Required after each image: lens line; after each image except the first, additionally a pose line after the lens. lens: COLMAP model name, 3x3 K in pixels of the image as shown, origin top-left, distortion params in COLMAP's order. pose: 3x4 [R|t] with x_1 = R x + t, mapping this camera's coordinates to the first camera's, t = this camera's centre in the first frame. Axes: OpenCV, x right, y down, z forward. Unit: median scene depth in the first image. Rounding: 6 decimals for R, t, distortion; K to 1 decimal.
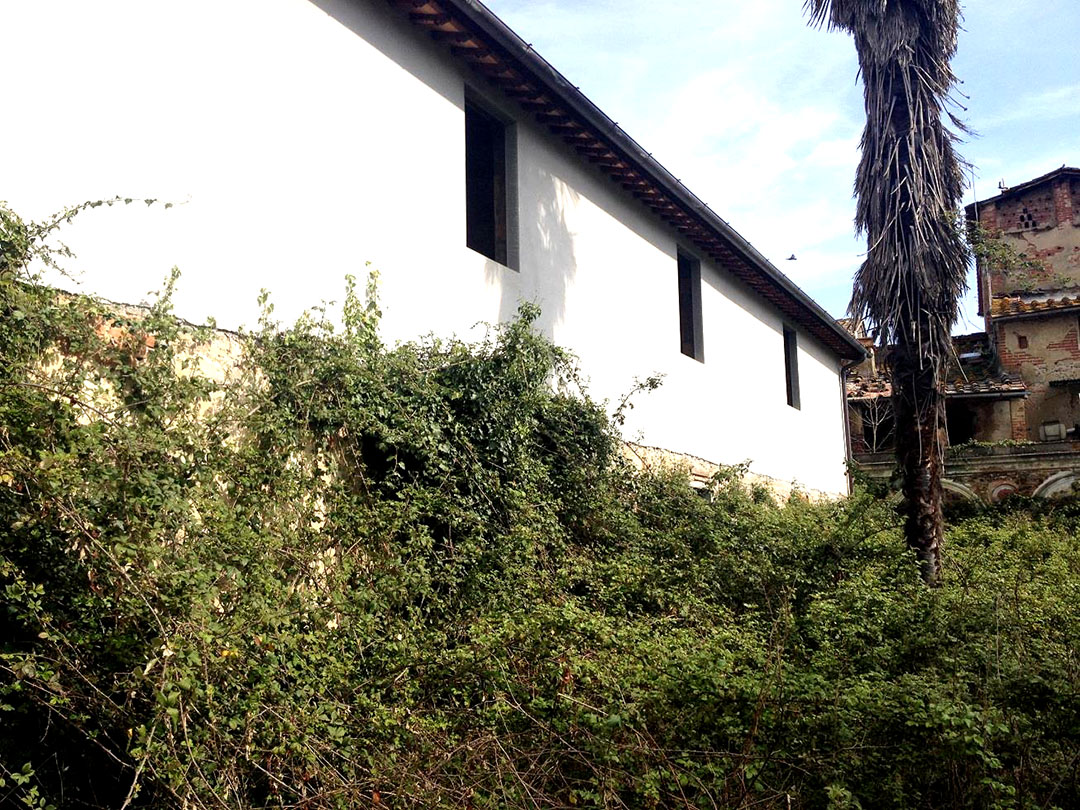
lens RADIAL K [[989.2, 0, 540.0], [0, 989.2, 394.7], [0, 0, 1]] dist [0.103629, -0.214430]
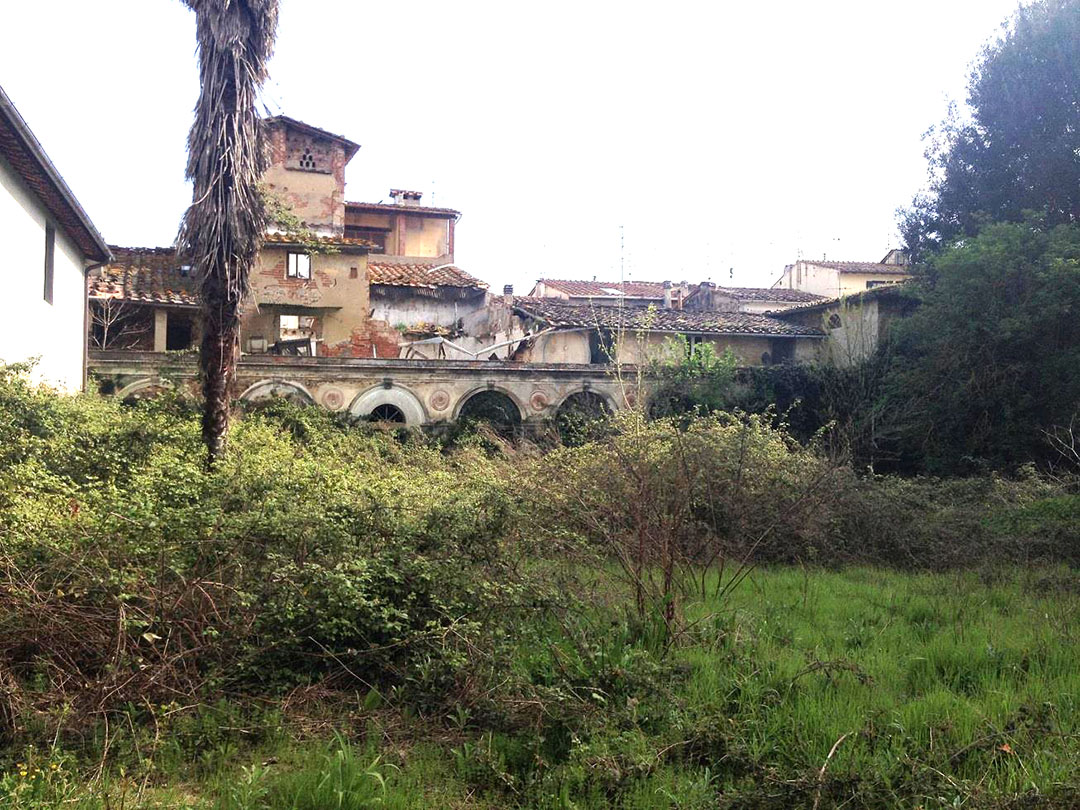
lens RADIAL K [[989.2, 0, 540.0], [0, 989.2, 394.7], [0, 0, 1]] dist [0.103629, -0.214430]
pose [[0.706387, 0.053975, 0.705765, -0.230921], [-0.125733, 0.990800, 0.050070, -0.018258], [-0.696570, -0.124107, 0.706674, -0.208626]]
